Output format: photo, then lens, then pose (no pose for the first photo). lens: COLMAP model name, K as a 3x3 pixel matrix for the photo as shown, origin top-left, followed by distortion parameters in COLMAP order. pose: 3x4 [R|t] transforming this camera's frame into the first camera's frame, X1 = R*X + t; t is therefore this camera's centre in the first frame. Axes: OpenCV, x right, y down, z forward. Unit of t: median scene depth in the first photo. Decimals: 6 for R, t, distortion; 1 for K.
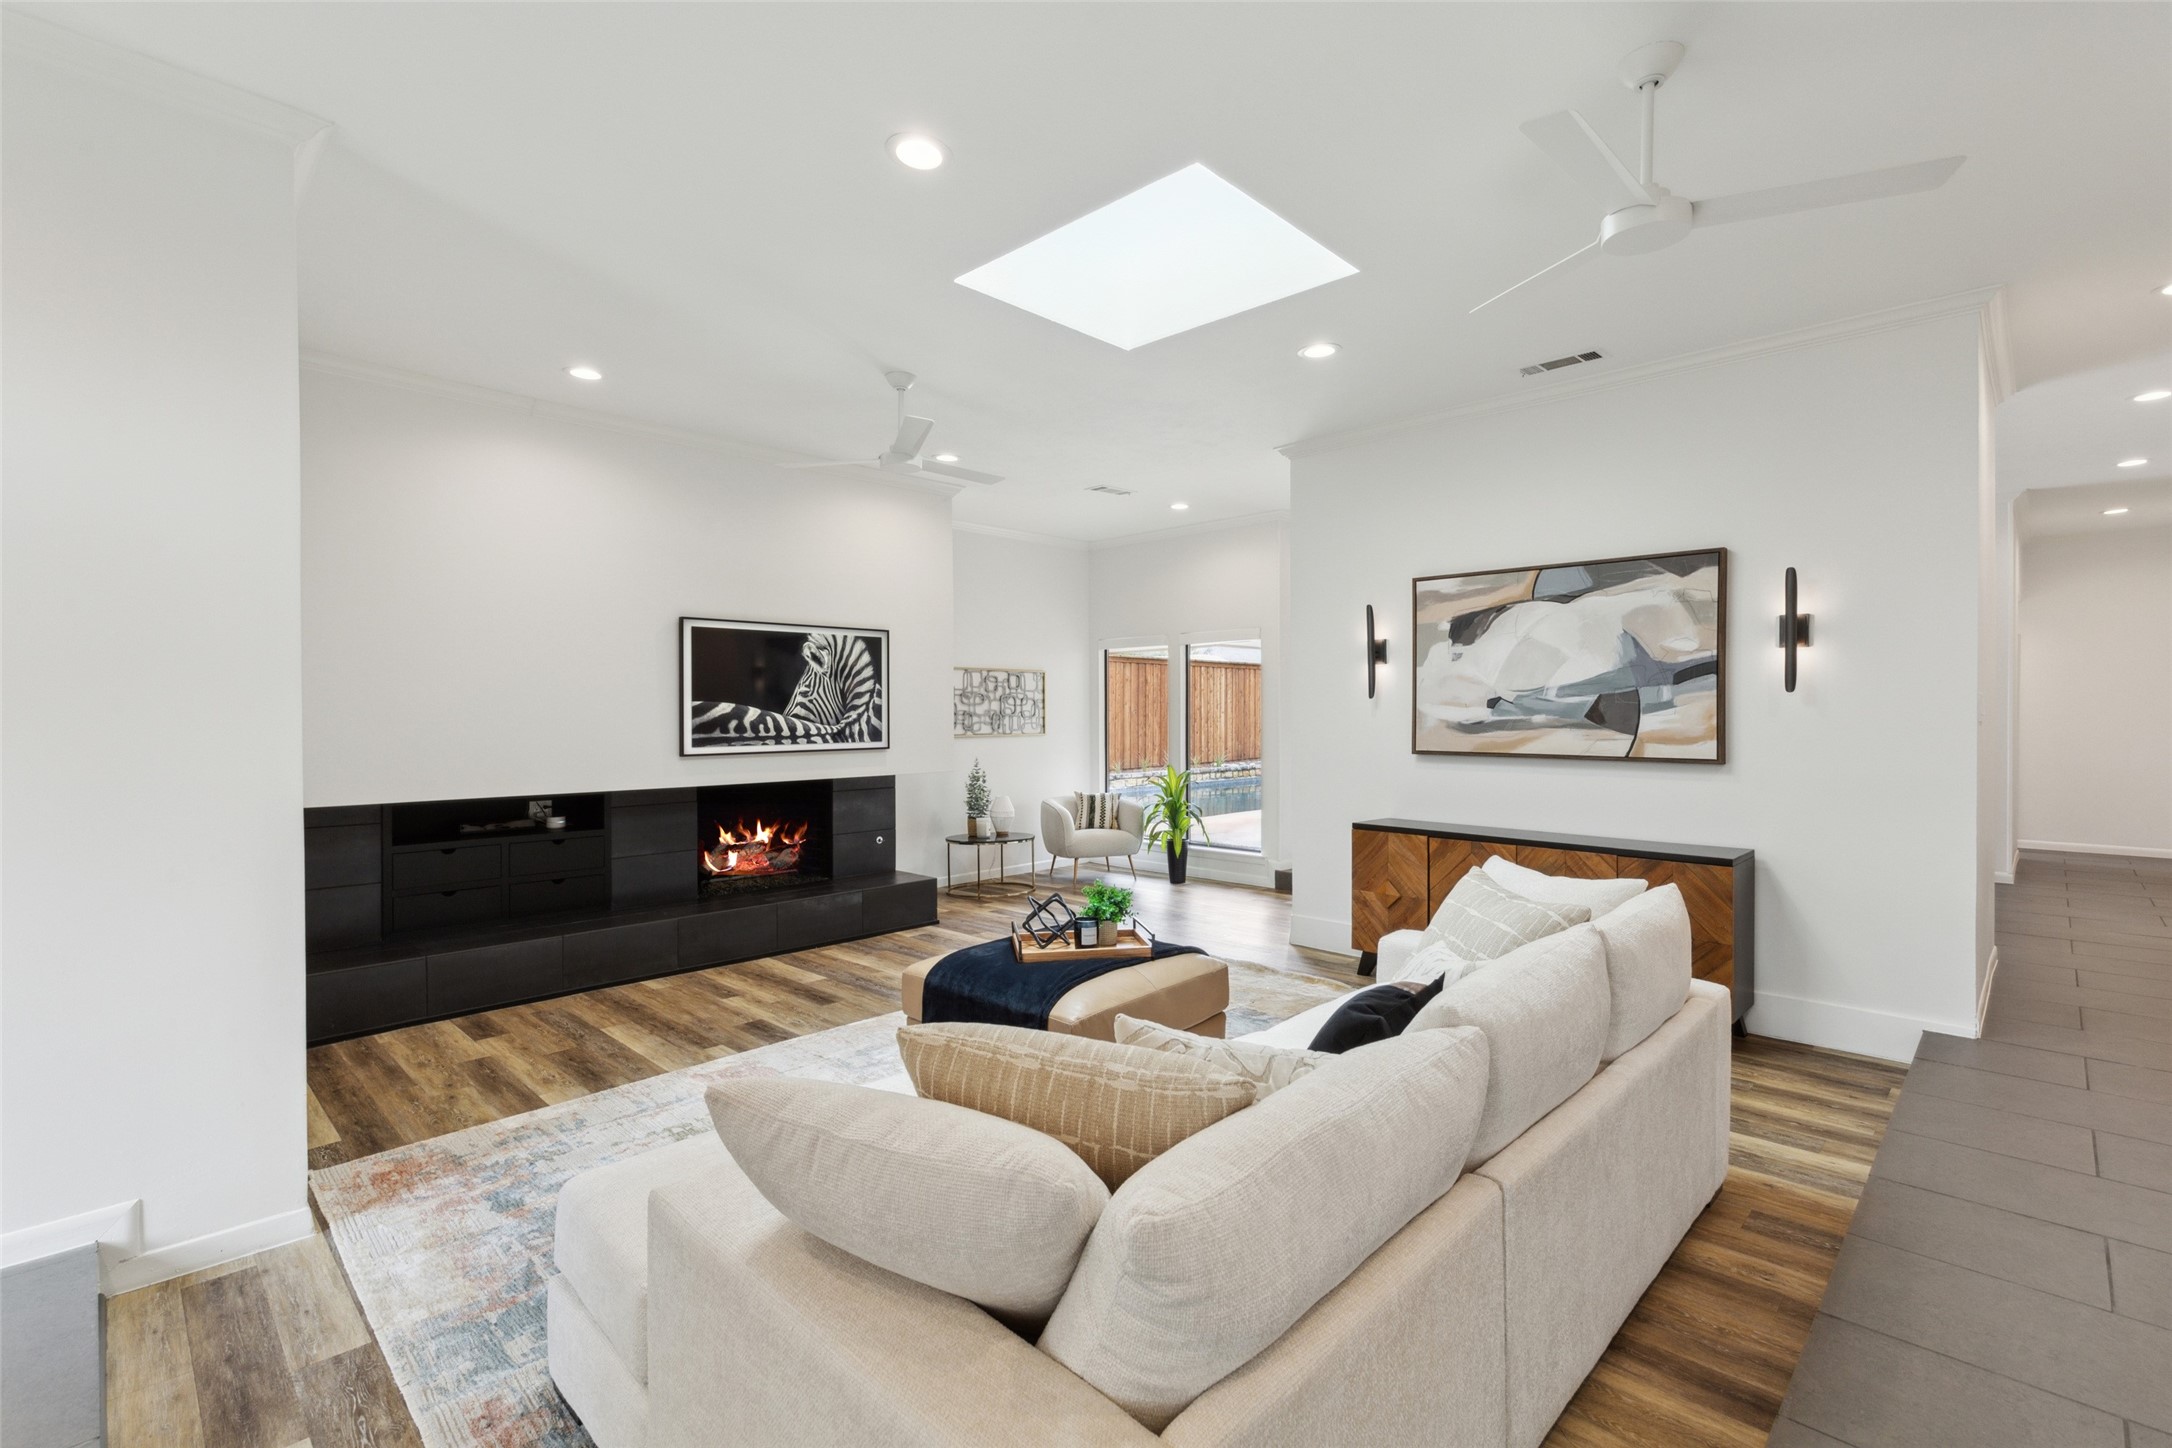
lens RADIAL K [[974.2, 0, 1078.4], [0, 974.2, 722.3], [0, 0, 1]] dist [0.001539, -0.000407]
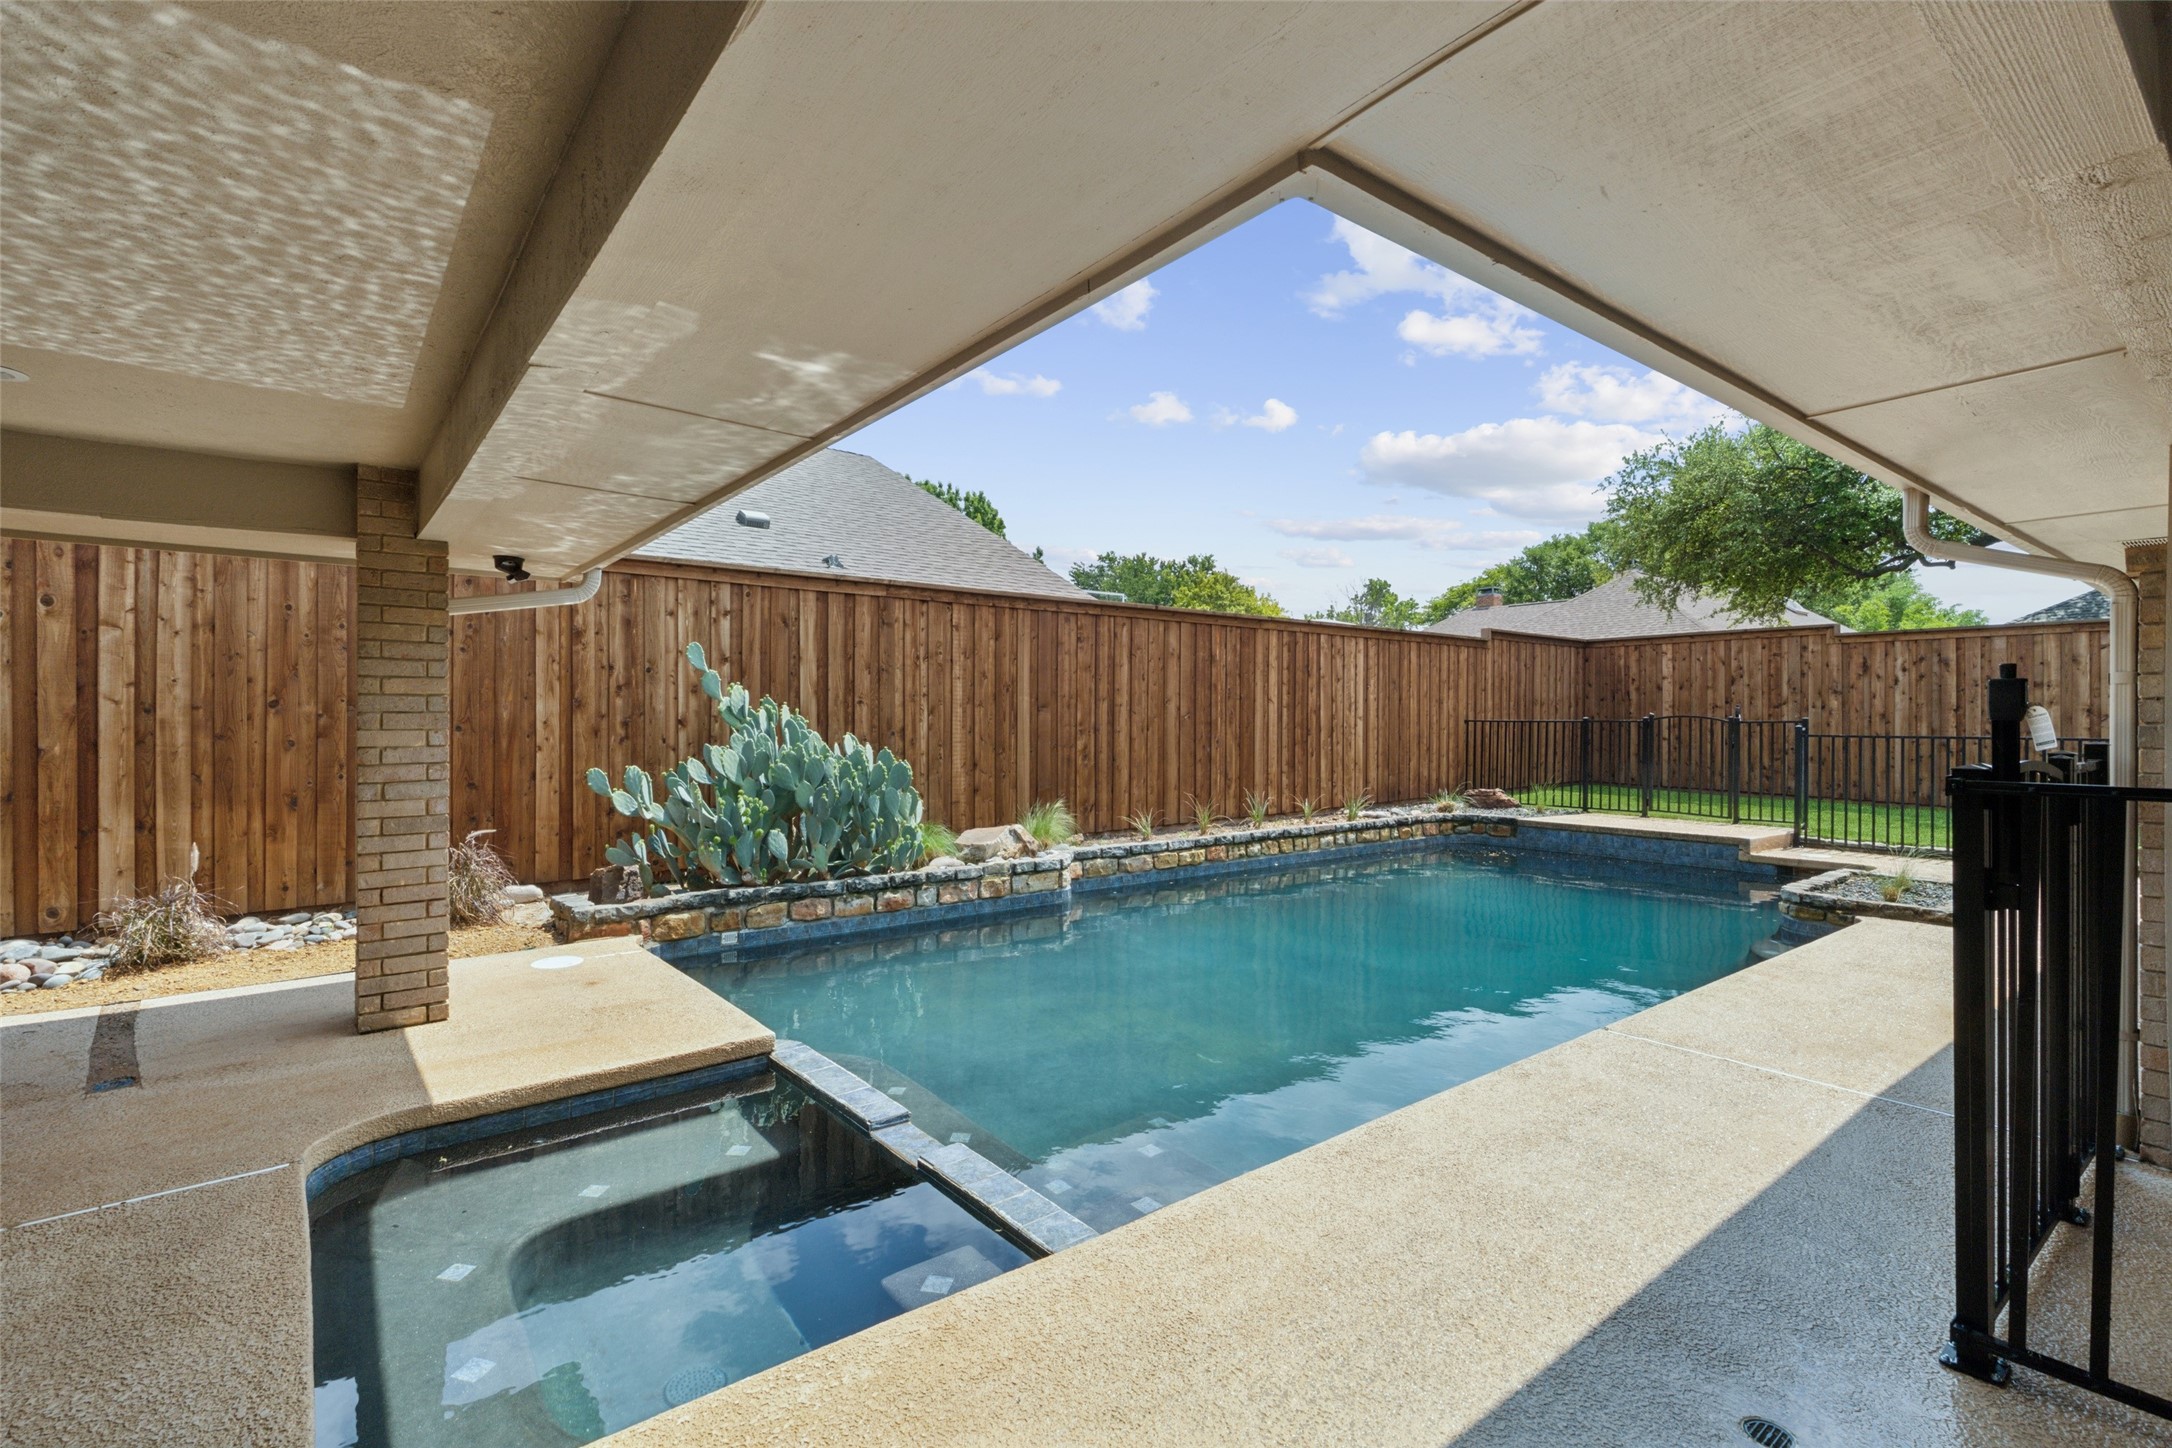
lens RADIAL K [[974.2, 0, 1078.4], [0, 974.2, 722.3], [0, 0, 1]] dist [0.001539, -0.000407]
pose [[0.990975, 0.001943, -0.134031, 0.234447], [-0.003440, 0.999934, -0.010938, -0.003697], [0.134000, 0.011301, 0.990917, 1.583180]]
